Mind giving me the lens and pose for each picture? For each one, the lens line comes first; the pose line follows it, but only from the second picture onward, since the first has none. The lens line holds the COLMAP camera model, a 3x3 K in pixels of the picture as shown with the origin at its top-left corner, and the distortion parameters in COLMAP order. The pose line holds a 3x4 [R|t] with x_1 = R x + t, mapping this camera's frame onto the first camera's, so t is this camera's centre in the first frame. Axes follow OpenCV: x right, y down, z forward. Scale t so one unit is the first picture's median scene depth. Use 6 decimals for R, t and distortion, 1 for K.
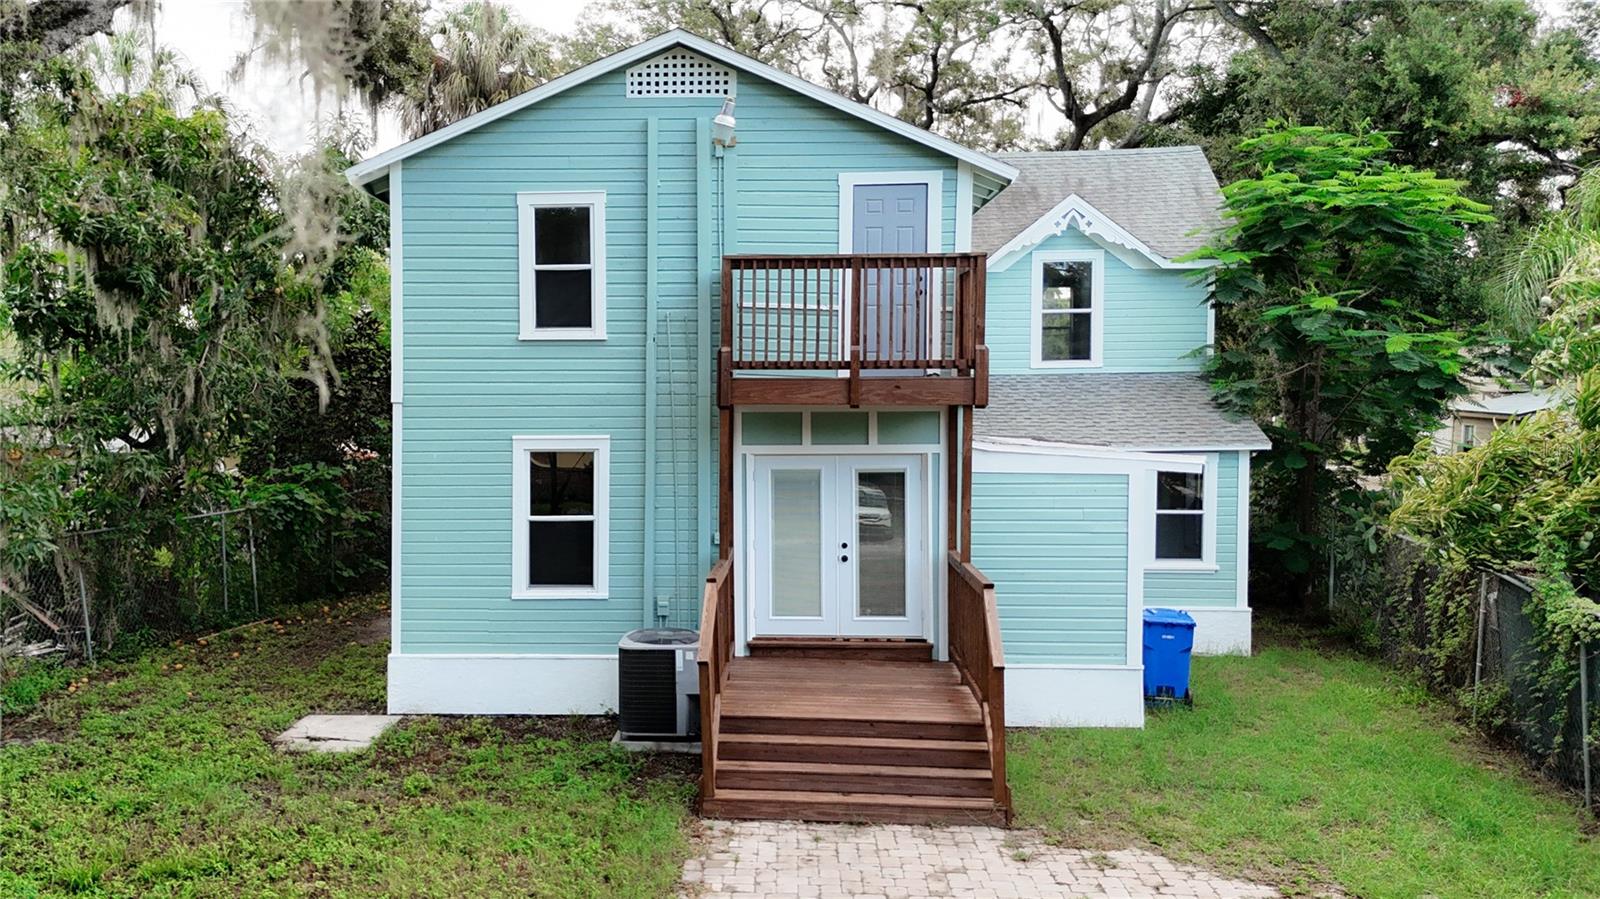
lens RADIAL K [[1295.4, 0, 672.2], [0, 1295.4, 469.5], [0, 0, 1]] dist [0.052976, -0.050141]
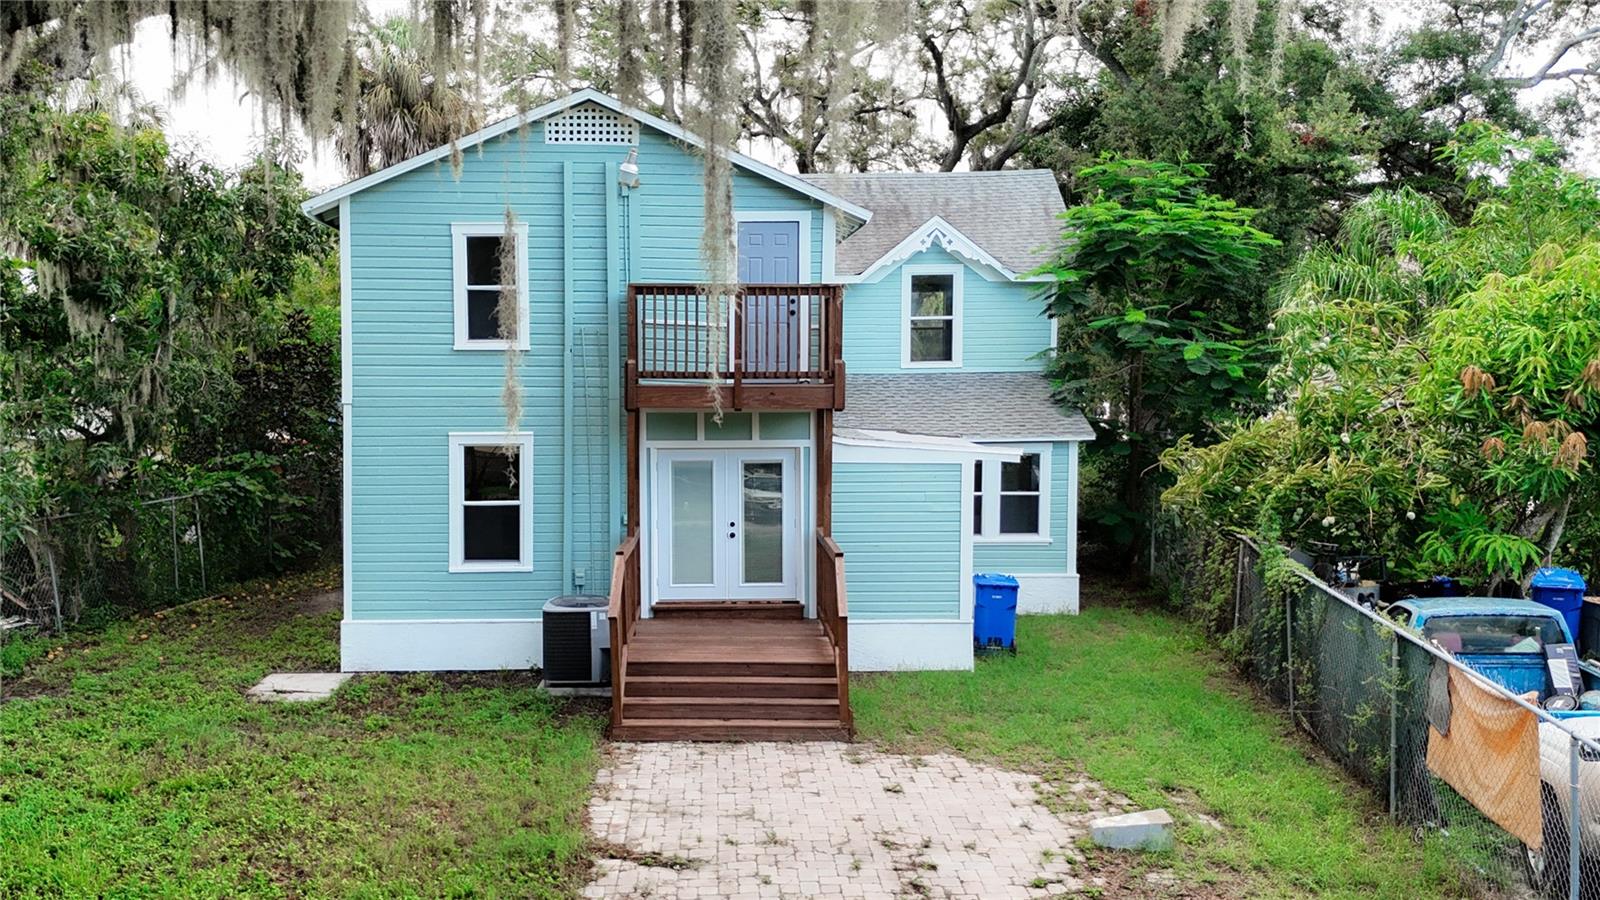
lens RADIAL K [[1295.4, 0, 691.4], [0, 1295.4, 484.8], [0, 0, 1]] dist [0.052976, -0.050141]
pose [[0.996722, -0.005363, 0.080725, -0.000199], [0.003232, 0.999643, 0.026511, -0.009065], [-0.080838, -0.026163, 0.996384, -0.185597]]
